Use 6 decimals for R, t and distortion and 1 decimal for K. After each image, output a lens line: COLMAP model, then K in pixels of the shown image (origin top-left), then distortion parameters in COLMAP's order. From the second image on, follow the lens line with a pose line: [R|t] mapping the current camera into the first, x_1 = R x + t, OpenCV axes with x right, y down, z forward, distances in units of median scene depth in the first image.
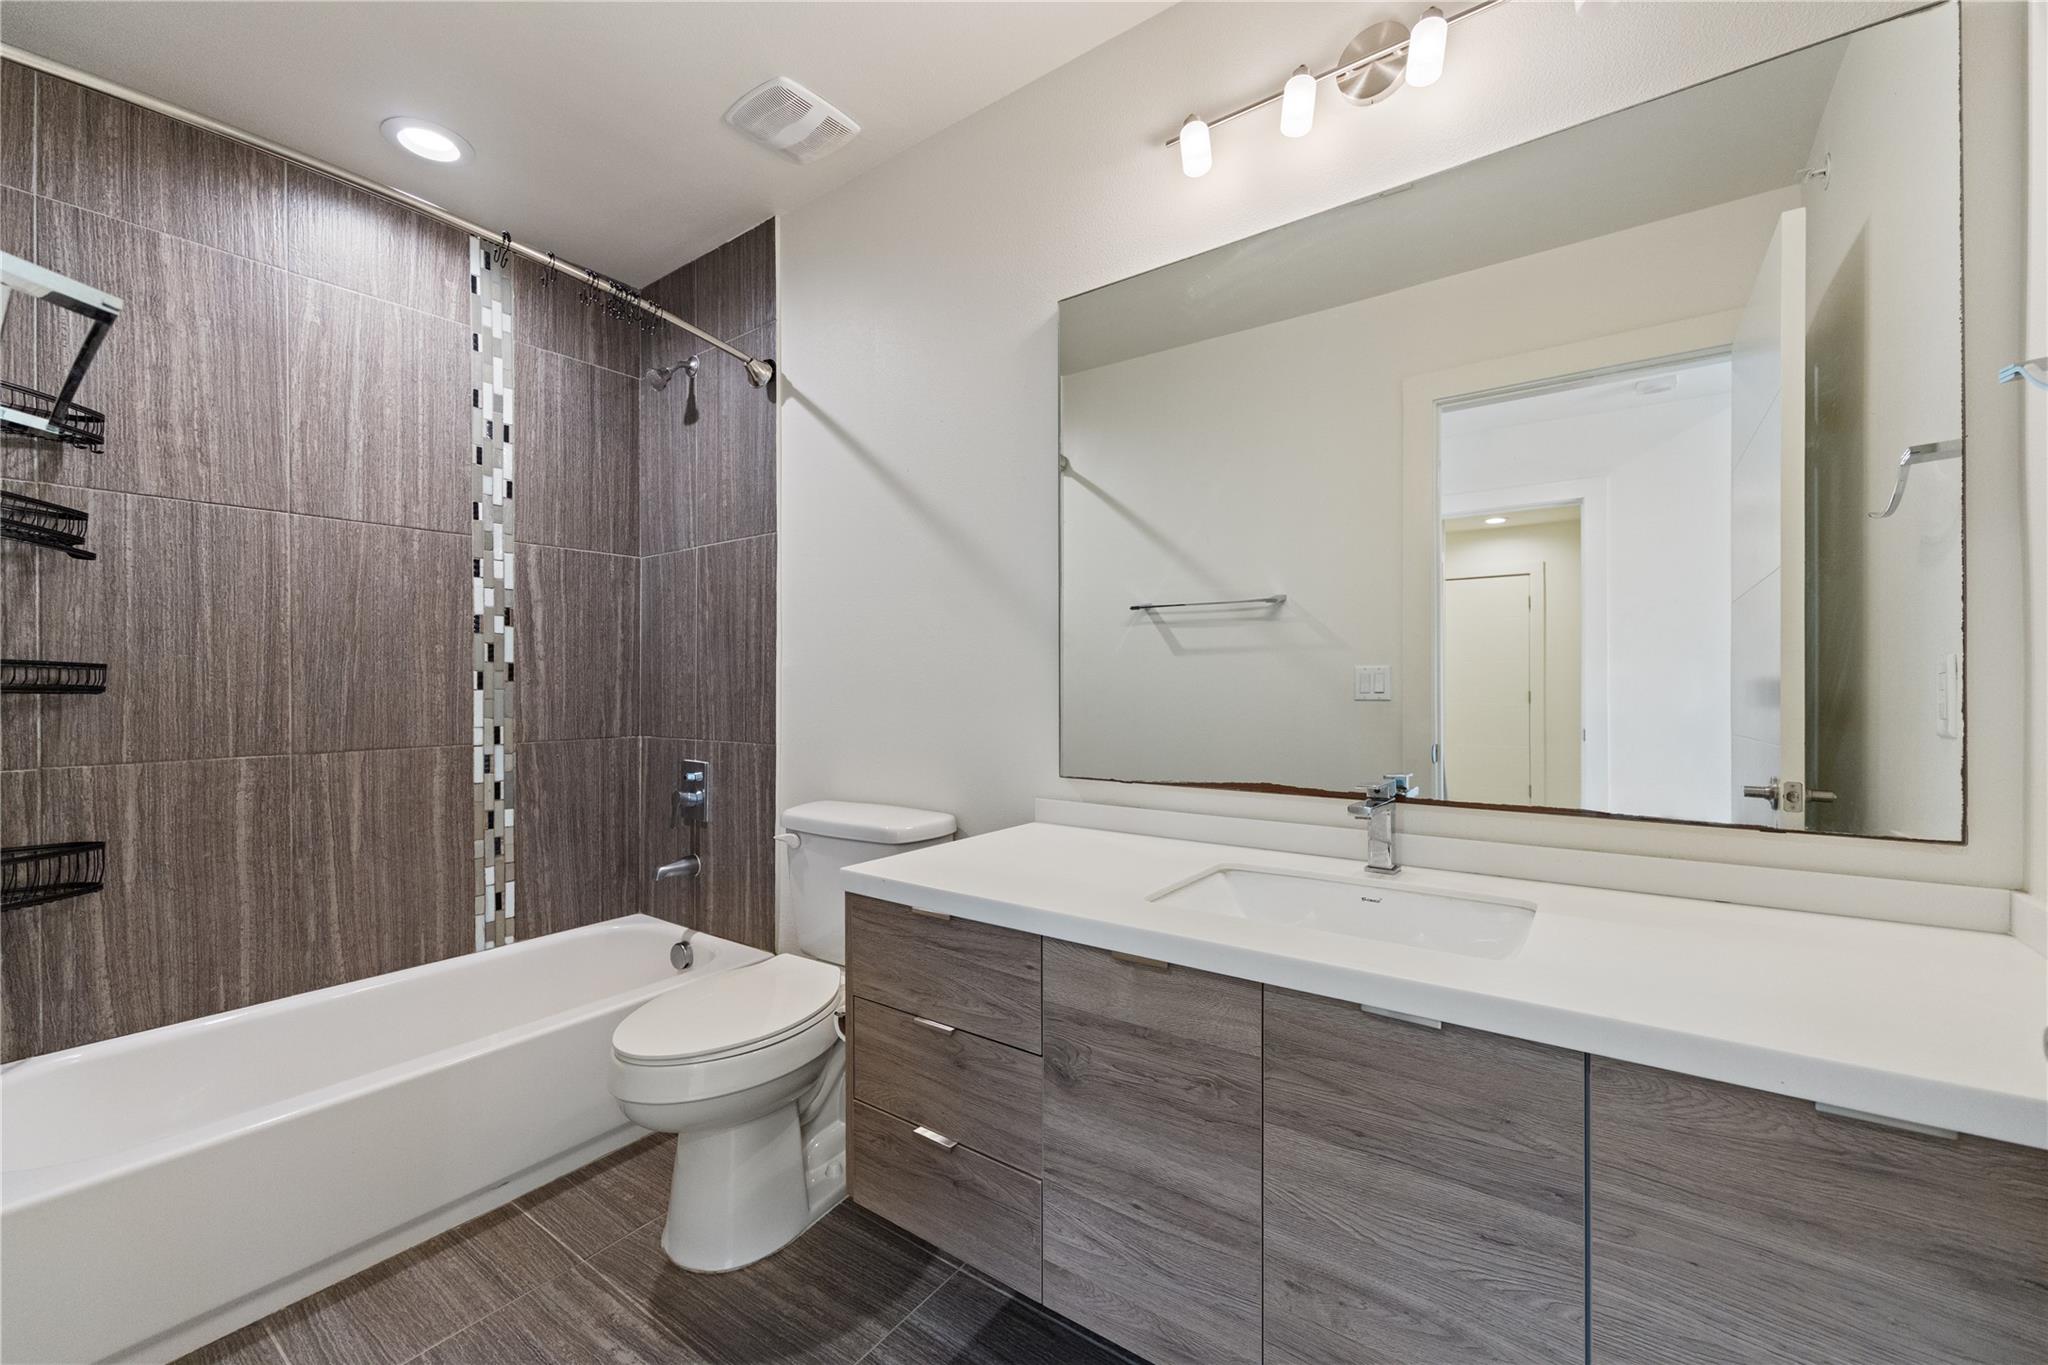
lens RADIAL K [[839.2, 0, 1018.0], [0, 839.2, 683.1], [0, 0, 1]] dist [-0.003513, 0.001006]
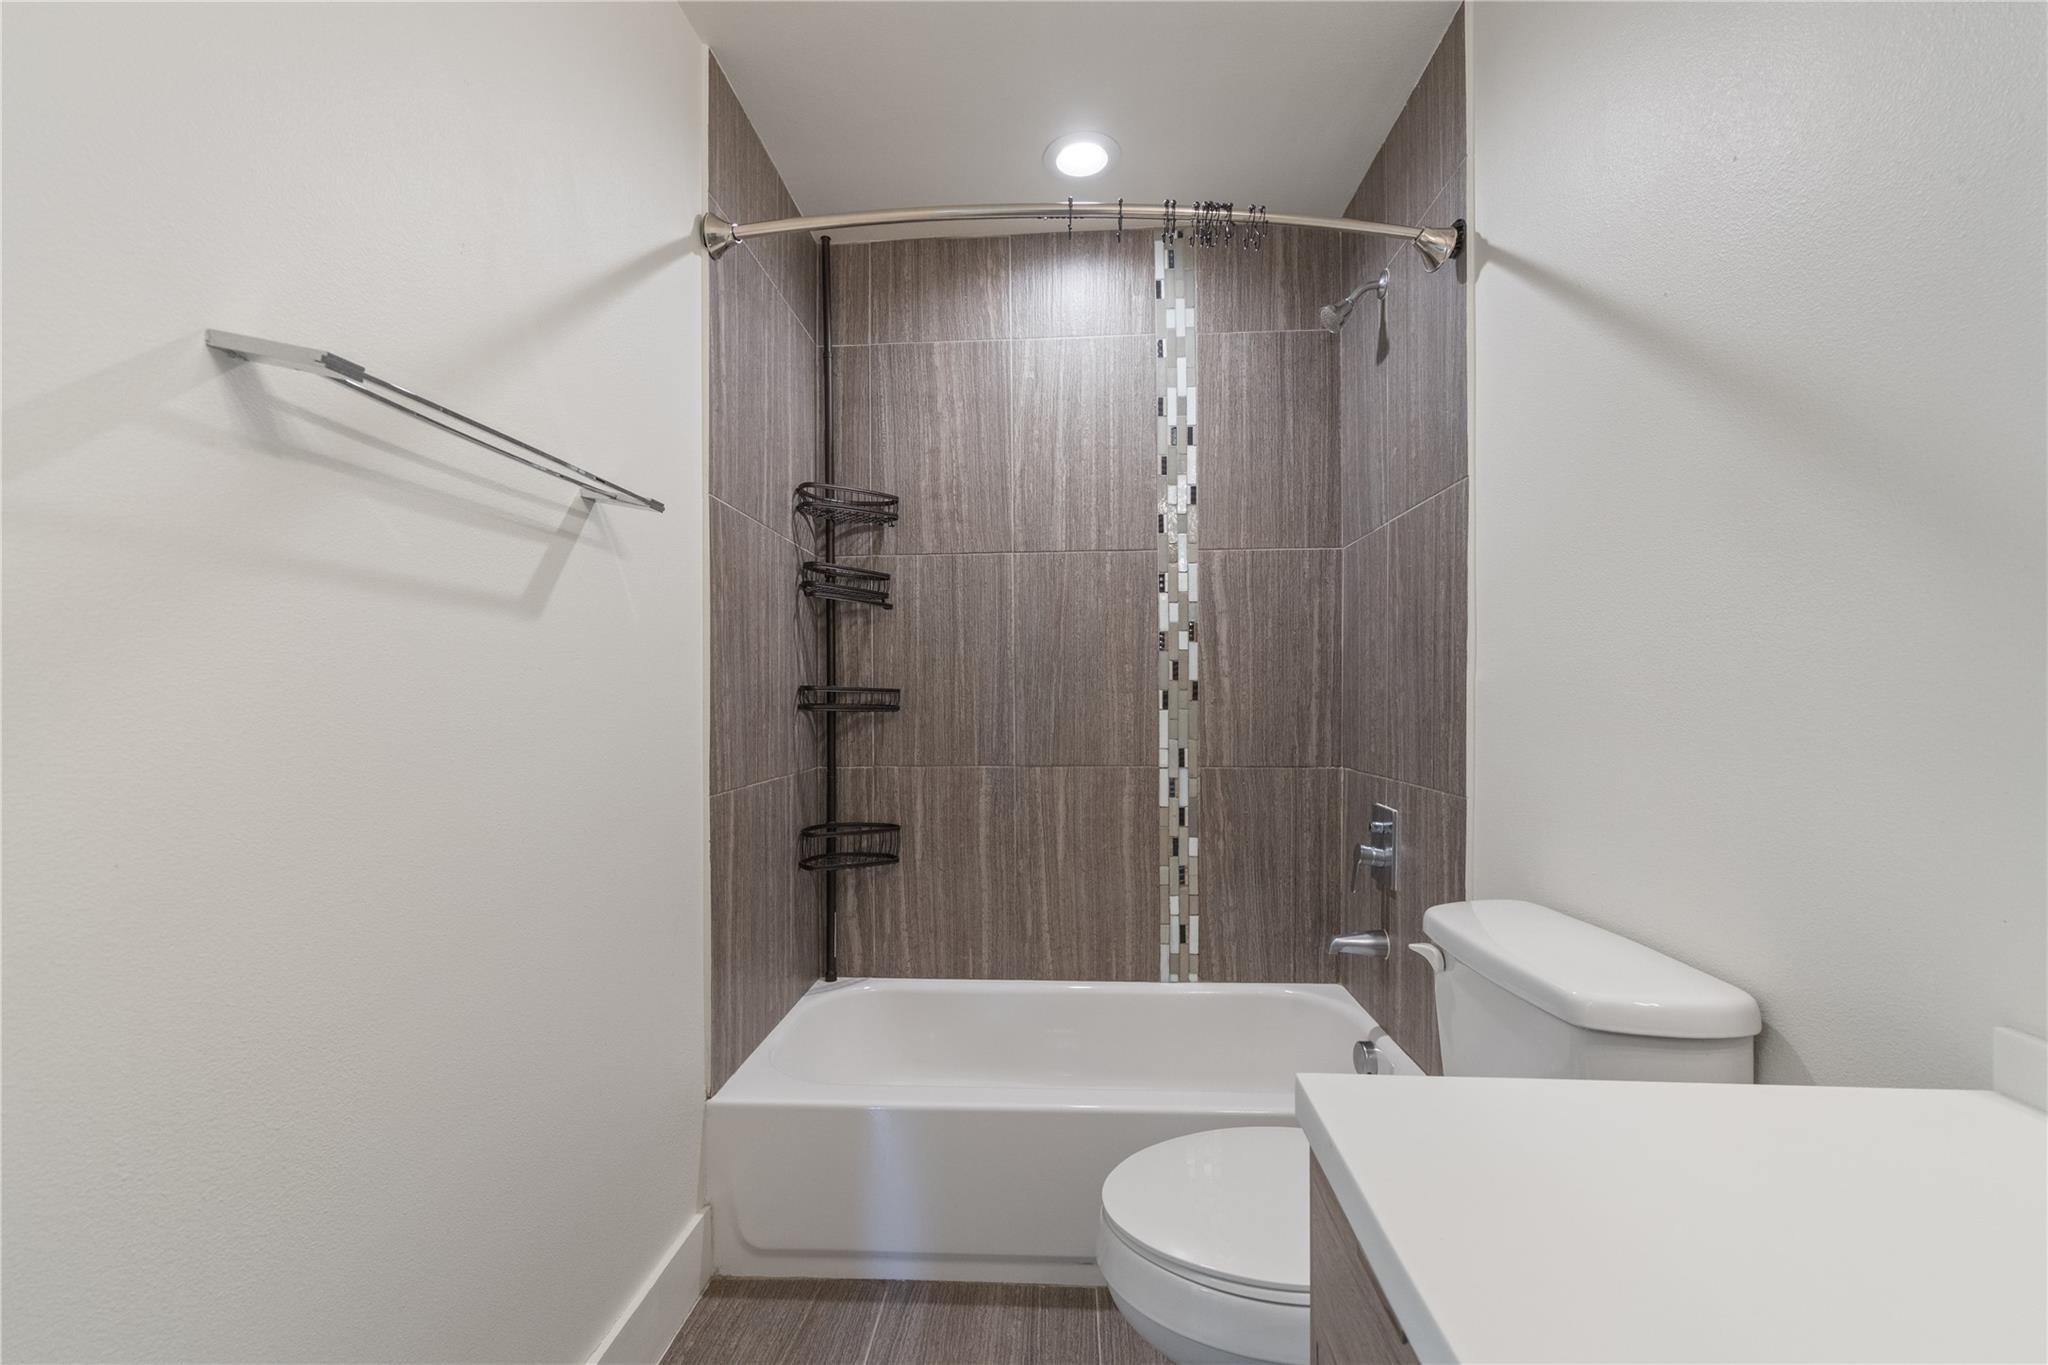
lens RADIAL K [[839.2, 0, 1024.0], [0, 839.2, 698.7], [0, 0, 1]] dist [-0.003513, 0.001006]
pose [[0.540423, 0.000191, -0.841394, 0.079849], [0.004123, 0.999987, 0.002876, -0.008054], [0.841384, -0.005023, 0.540415, 0.347832]]
